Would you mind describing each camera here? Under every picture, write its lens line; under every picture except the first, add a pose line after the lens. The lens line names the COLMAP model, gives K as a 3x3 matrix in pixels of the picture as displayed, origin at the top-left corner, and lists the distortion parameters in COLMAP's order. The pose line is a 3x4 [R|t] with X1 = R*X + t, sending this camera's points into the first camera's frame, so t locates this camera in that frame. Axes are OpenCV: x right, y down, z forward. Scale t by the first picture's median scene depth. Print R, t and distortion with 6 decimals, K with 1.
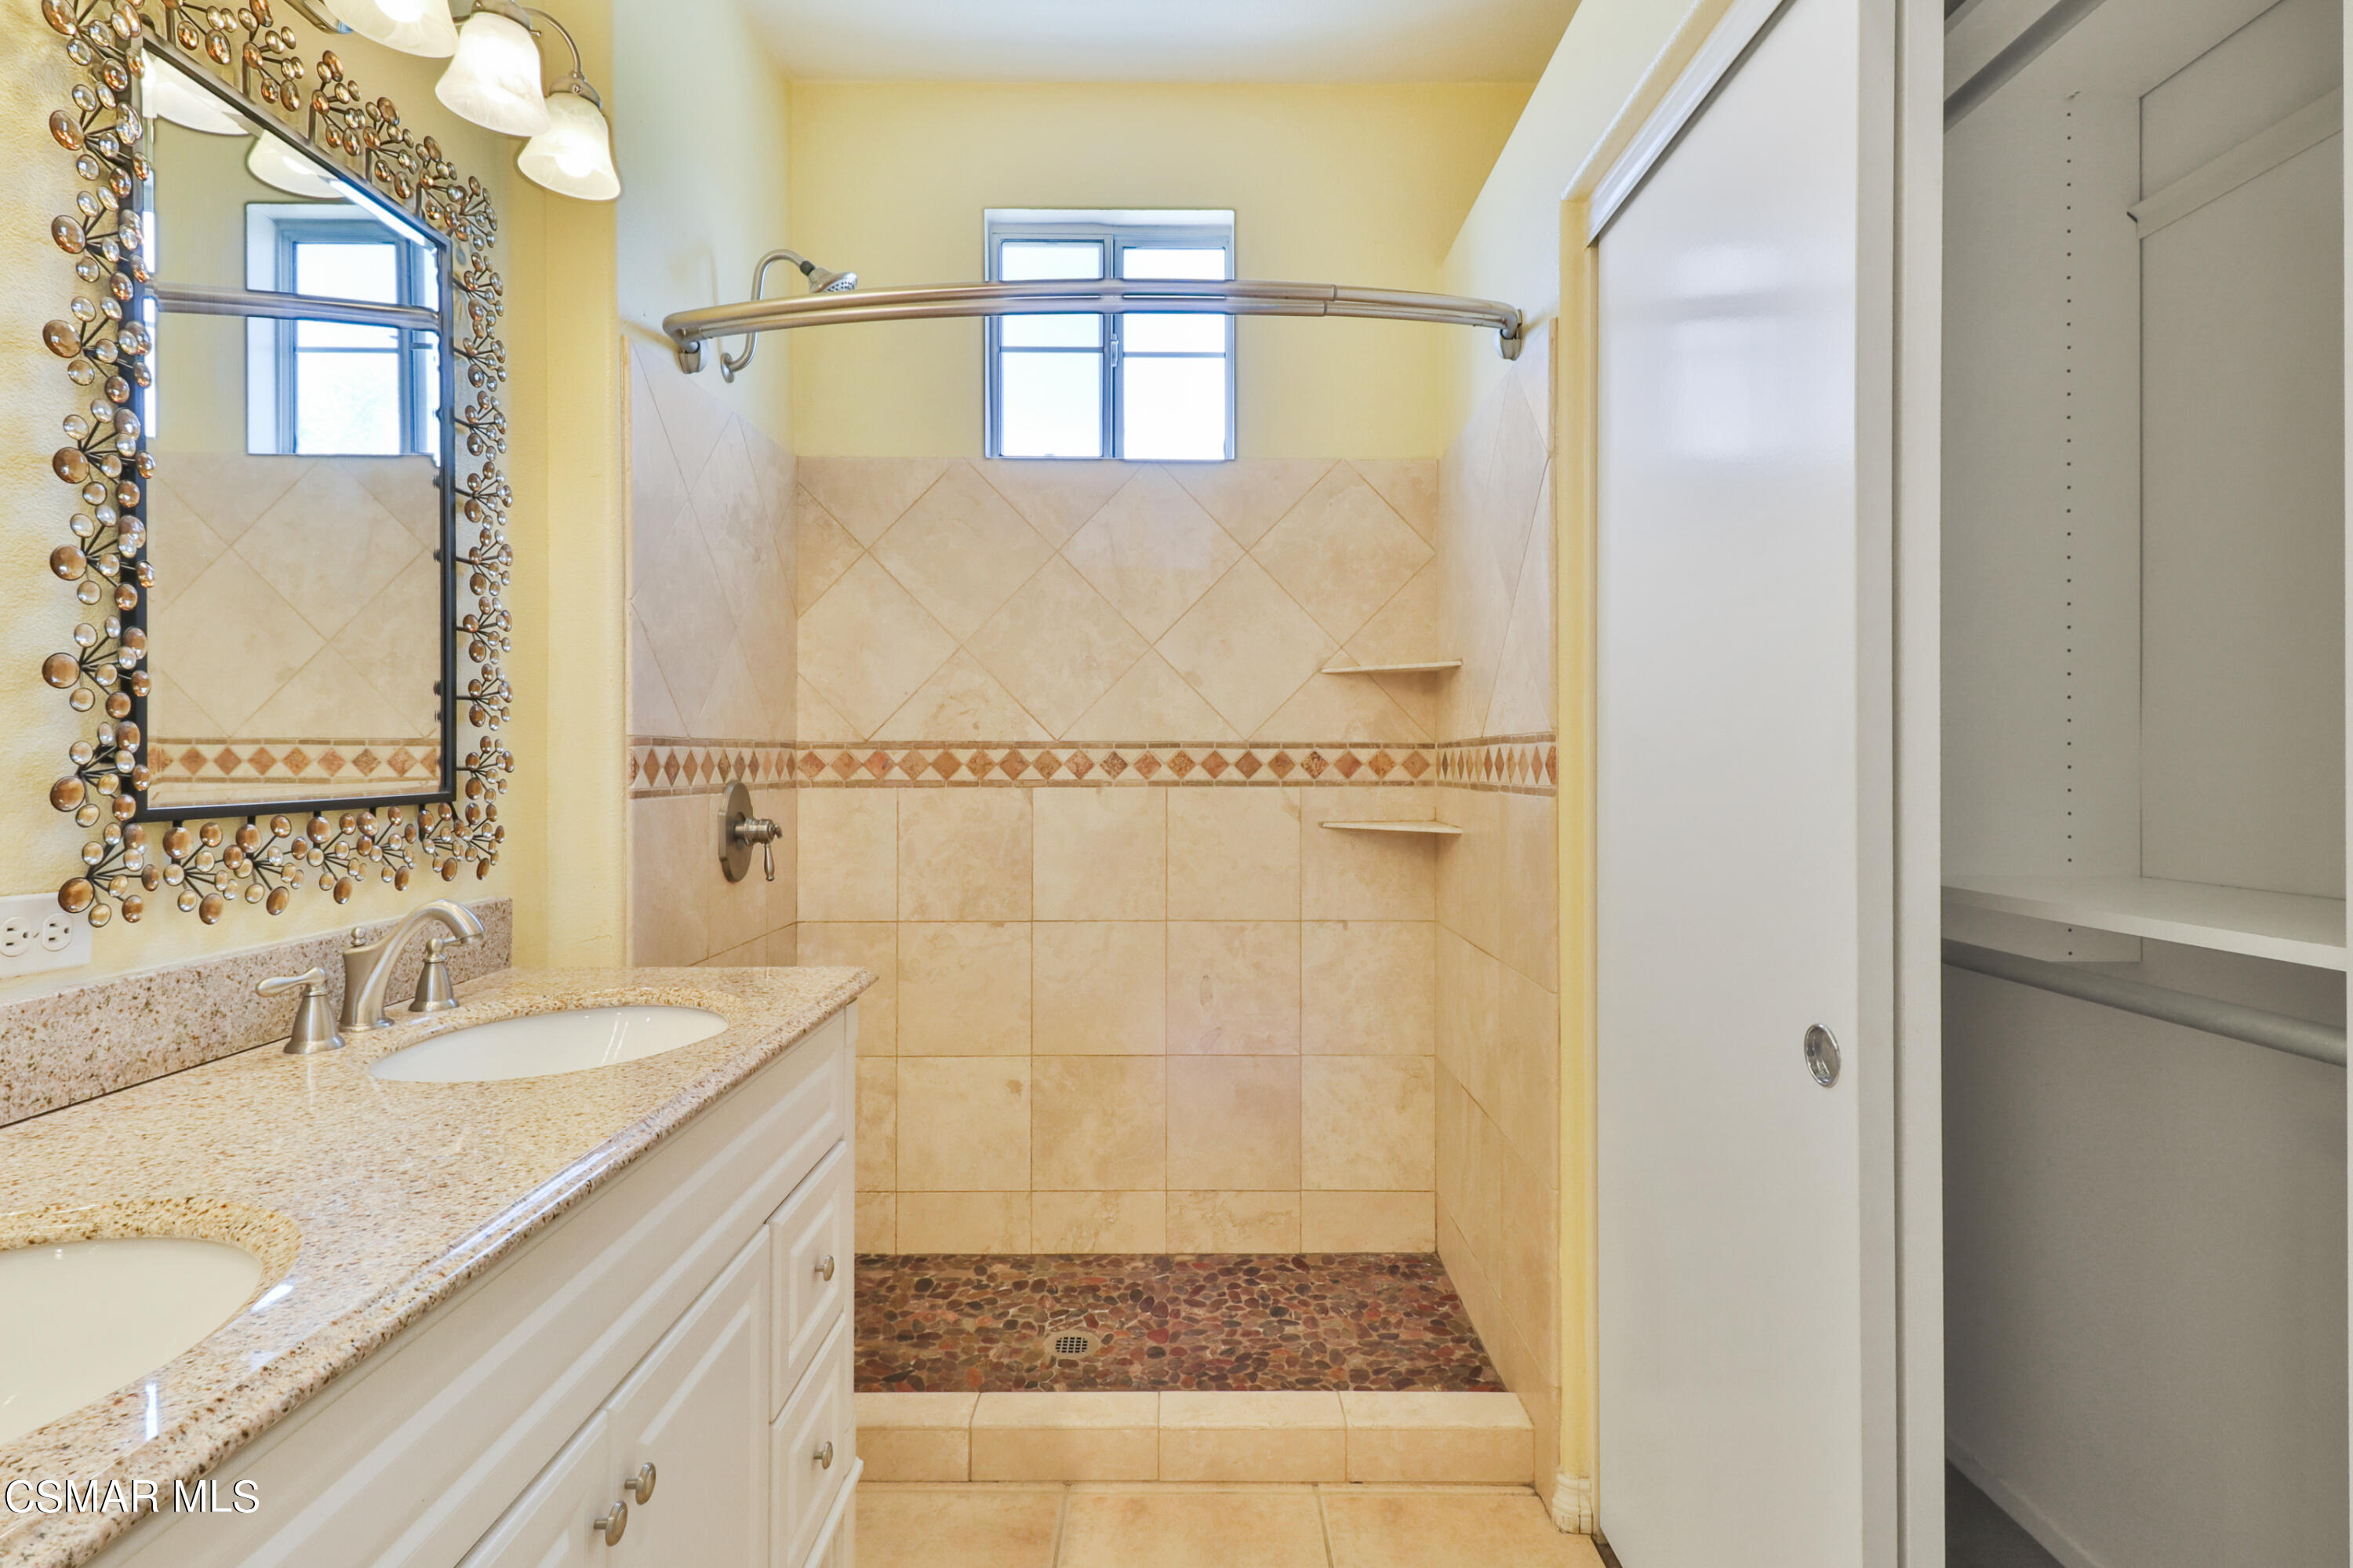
lens RADIAL K [[1240.4, 0, 1188.7], [0, 1240.4, 762.6], [0, 0, 1]] dist [0.020578, -0.013618]
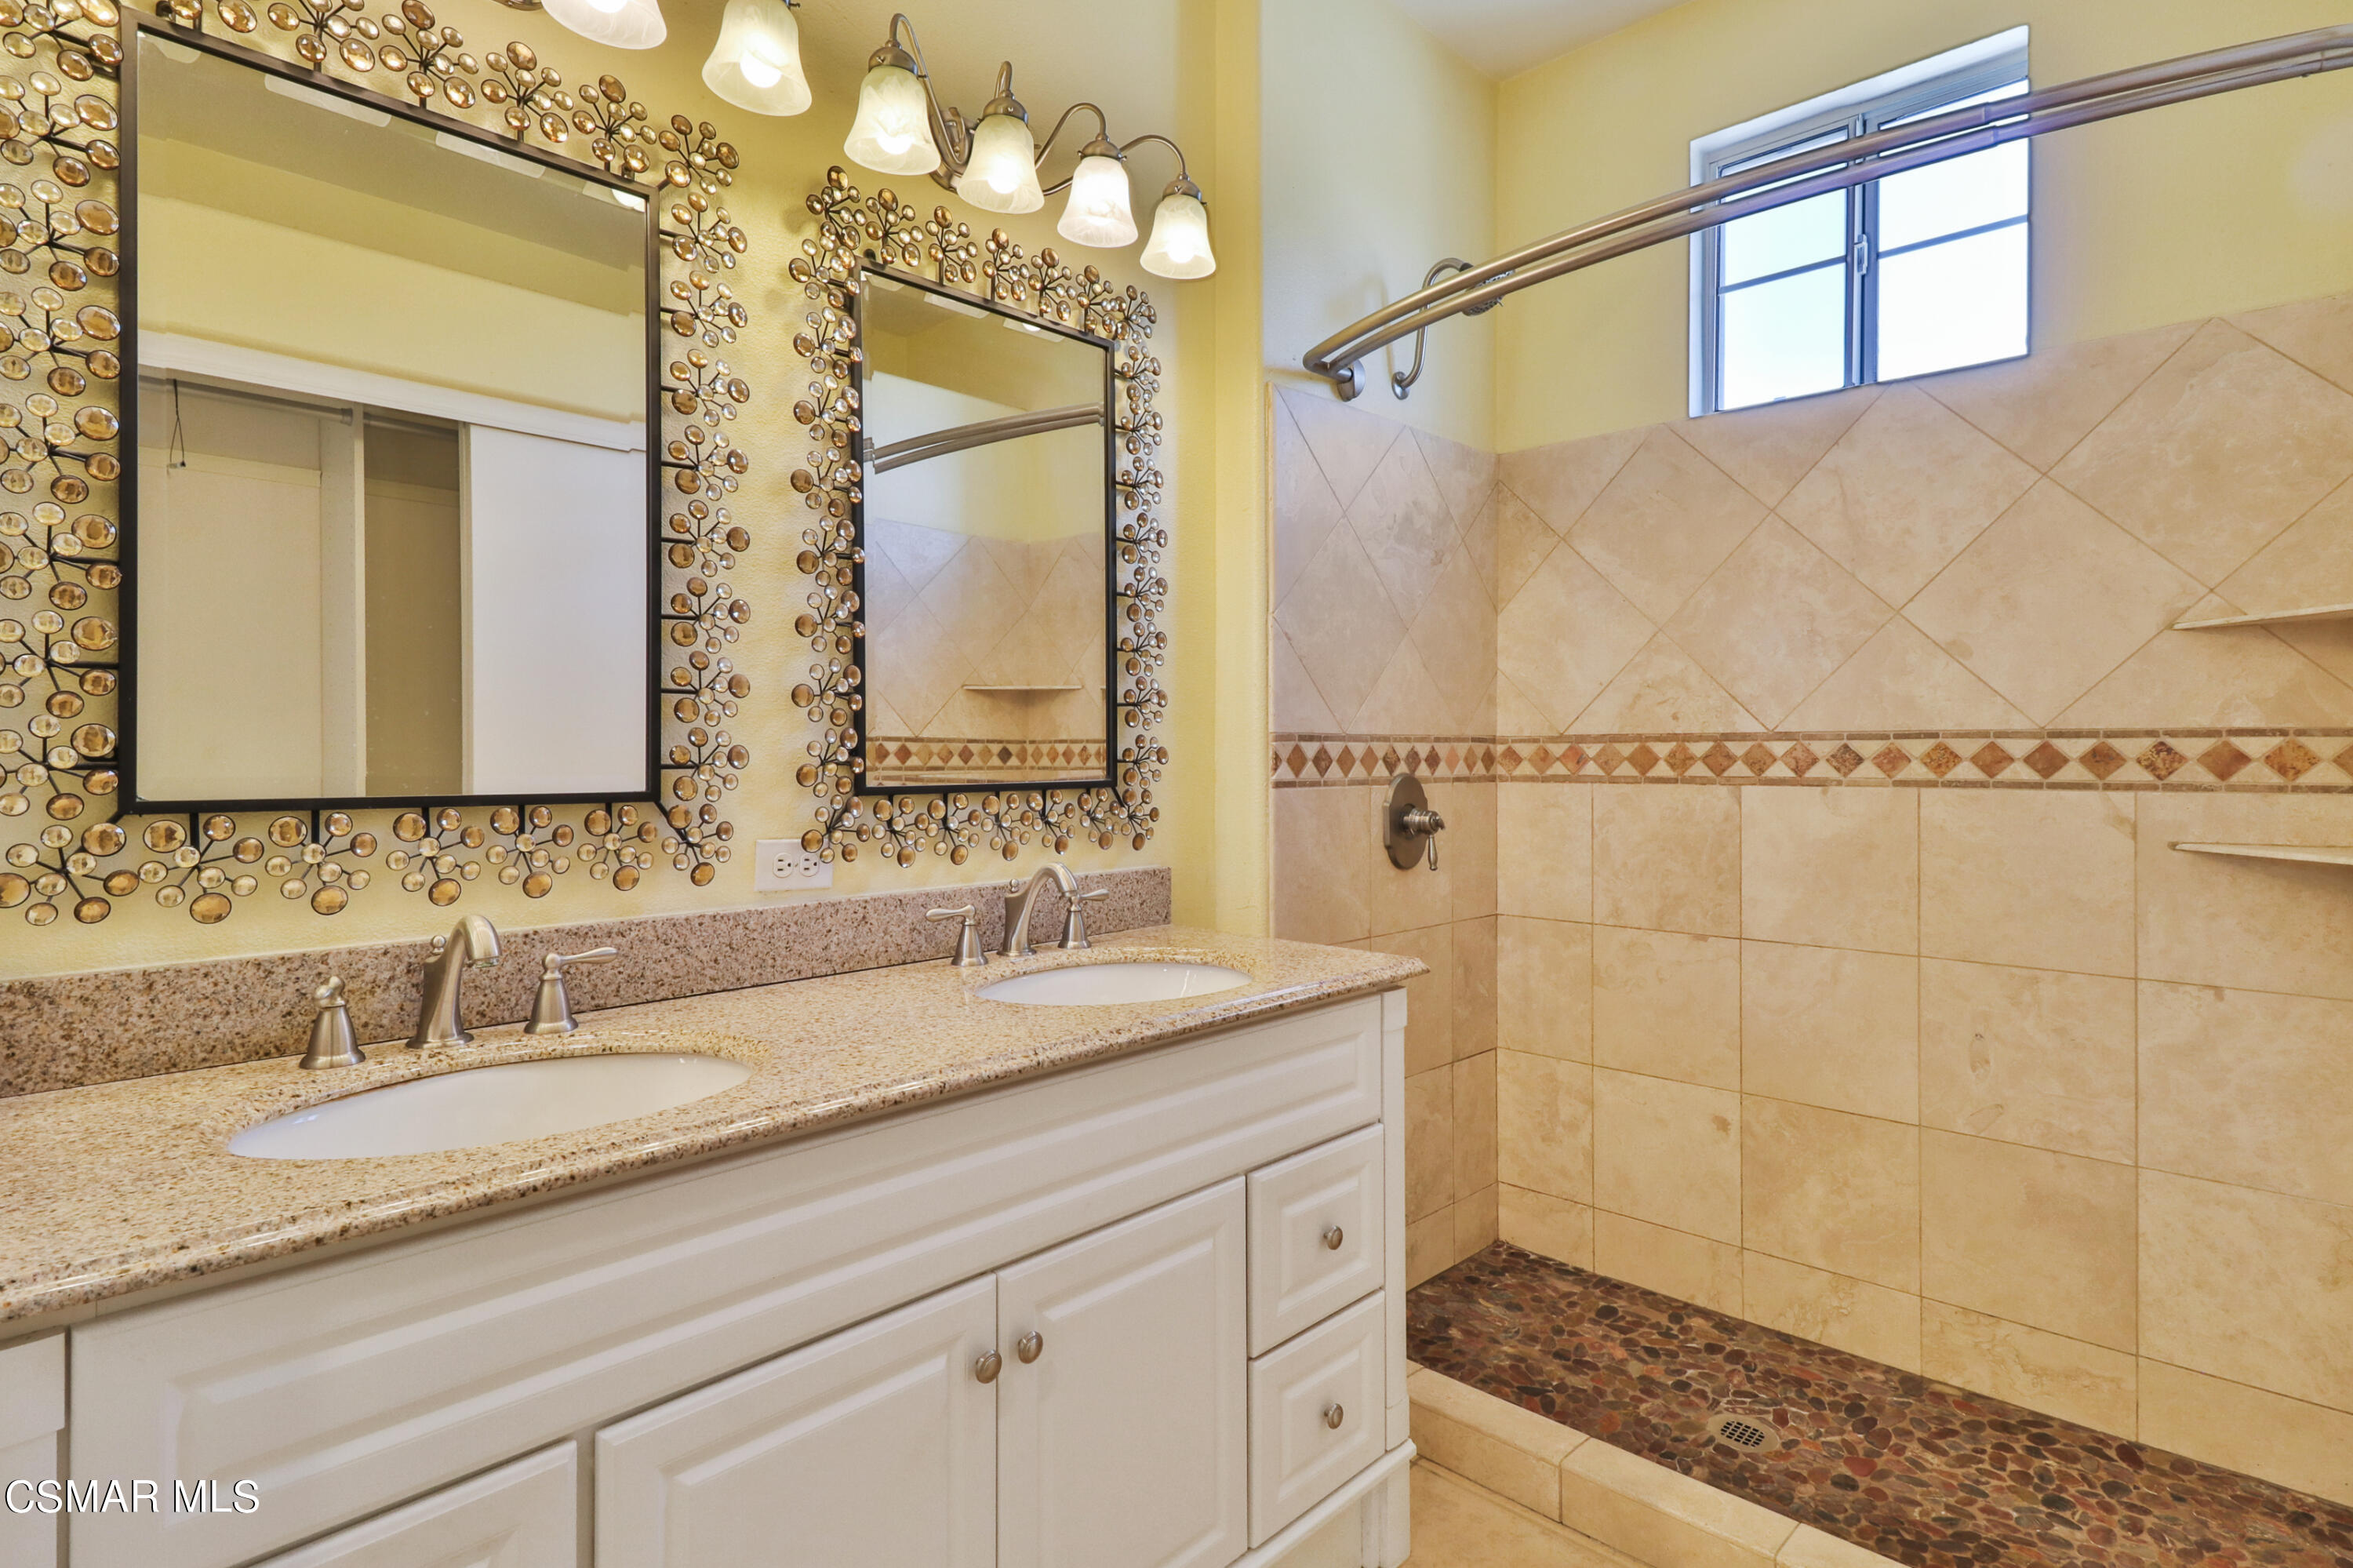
lens RADIAL K [[1240.4, 0, 1188.7], [0, 1240.4, 762.6], [0, 0, 1]] dist [0.020578, -0.013618]
pose [[0.700728, 0.003612, -0.713419, 0.228186], [-0.001544, 0.999993, 0.003547, 0.001334], [0.713427, -0.001384, 0.700728, 0.111209]]
